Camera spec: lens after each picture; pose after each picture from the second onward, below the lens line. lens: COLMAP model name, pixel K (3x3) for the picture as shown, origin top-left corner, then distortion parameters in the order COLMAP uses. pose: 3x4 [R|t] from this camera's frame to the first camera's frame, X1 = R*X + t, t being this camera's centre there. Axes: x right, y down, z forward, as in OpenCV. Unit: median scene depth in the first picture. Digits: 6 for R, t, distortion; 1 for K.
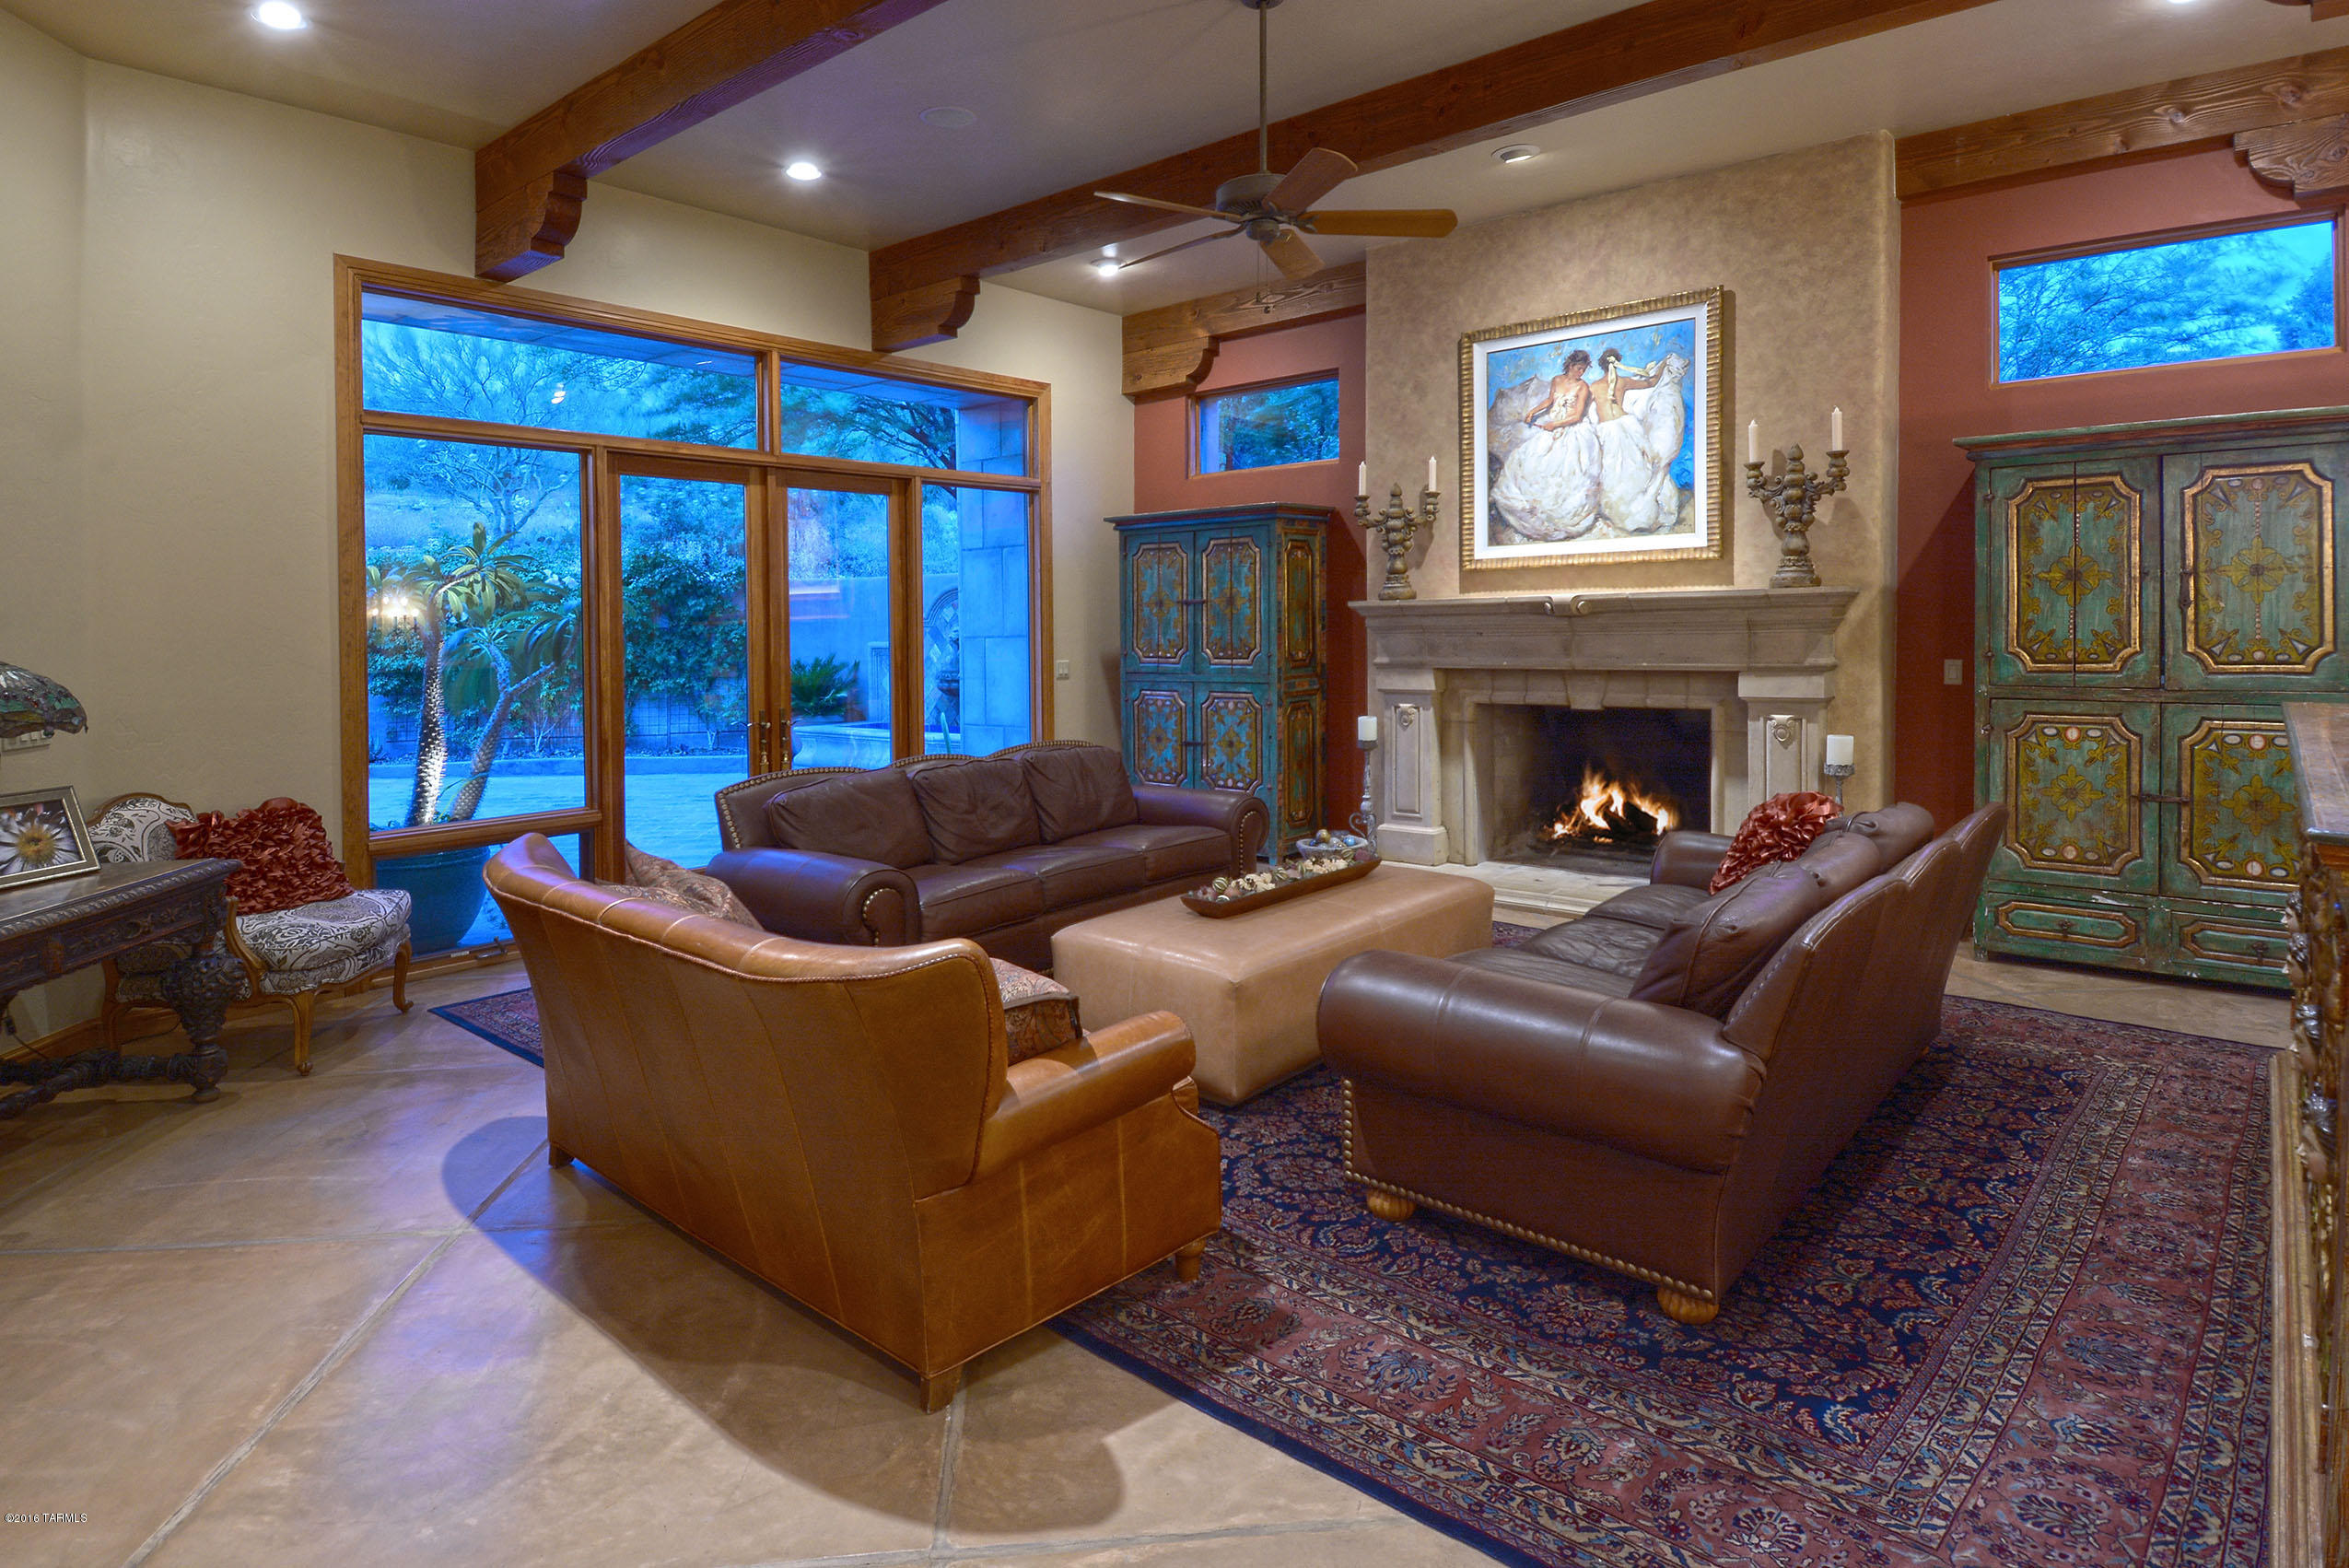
lens RADIAL K [[1224.2, 0, 1168.6], [0, 1224.2, 745.0], [0, 0, 1]] dist [0.040946, -0.041087]
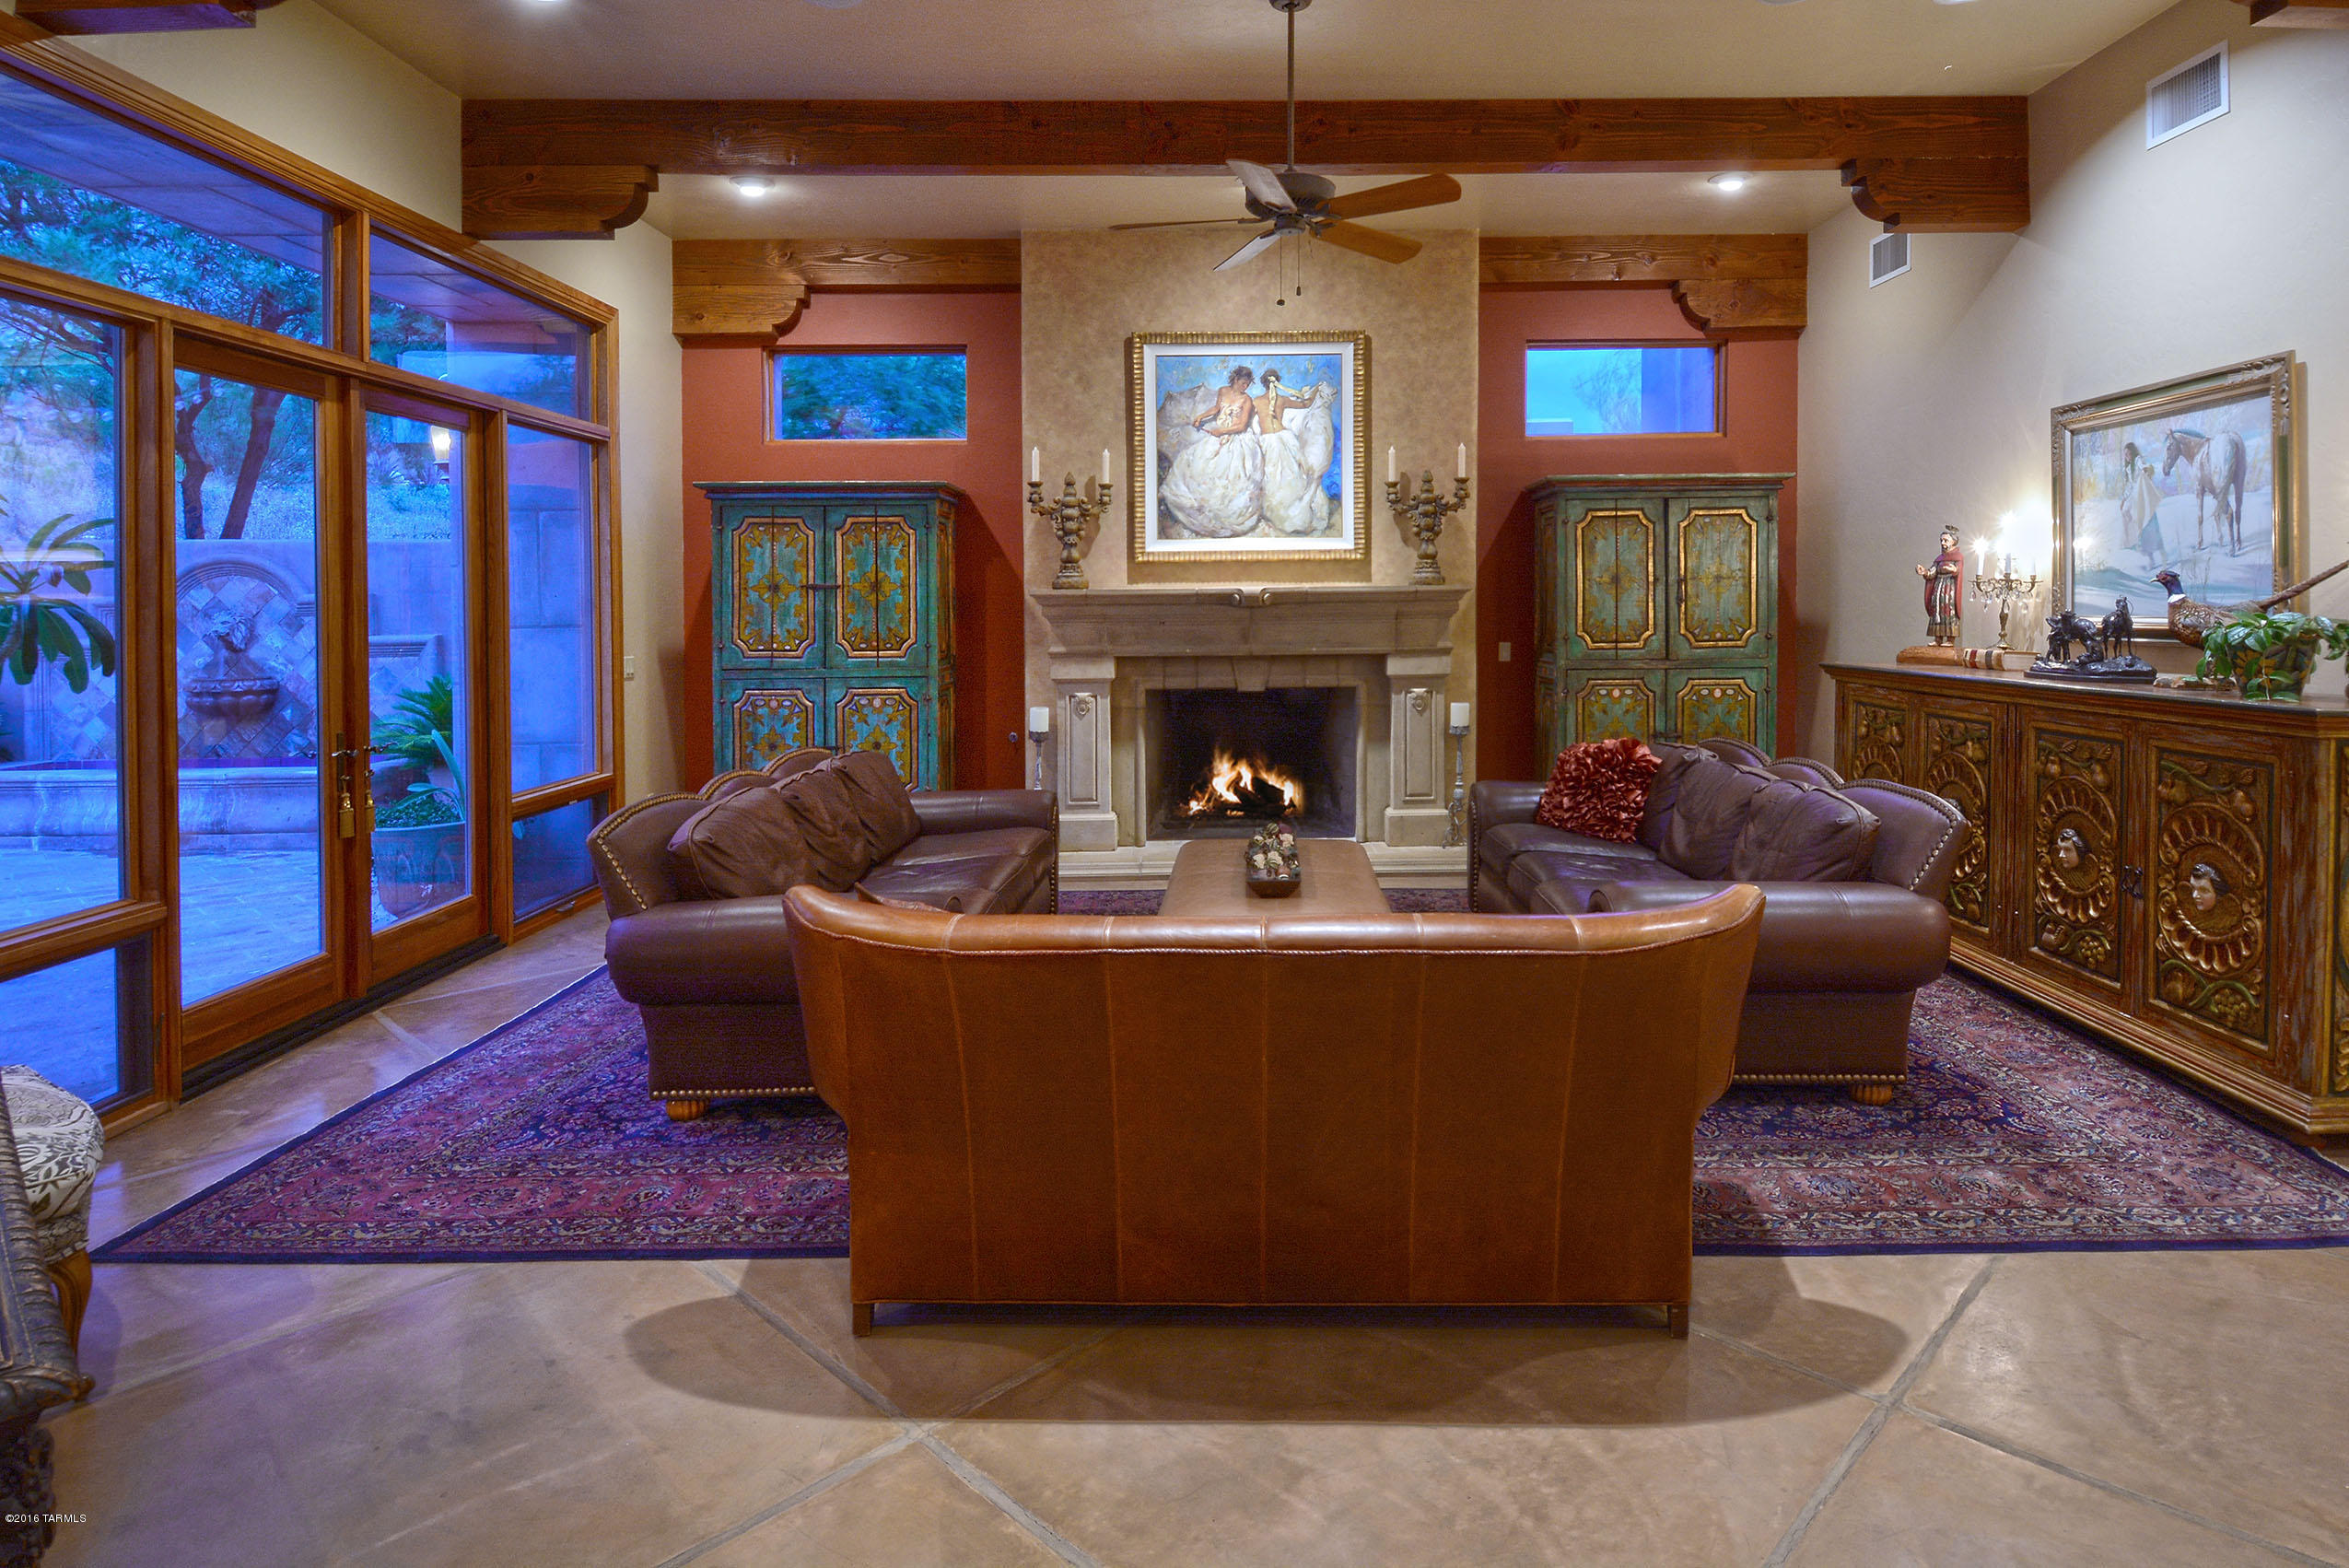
lens RADIAL K [[1307.4, 0, 1145.9], [0, 1307.4, 737.7], [0, 0, 1]] dist [0.048413, -0.045452]
pose [[0.759799, -0.055014, 0.647826, -0.512727], [0.061200, 0.998041, 0.012976, -0.008431], [-0.647271, 0.029788, 0.761678, 0.168878]]
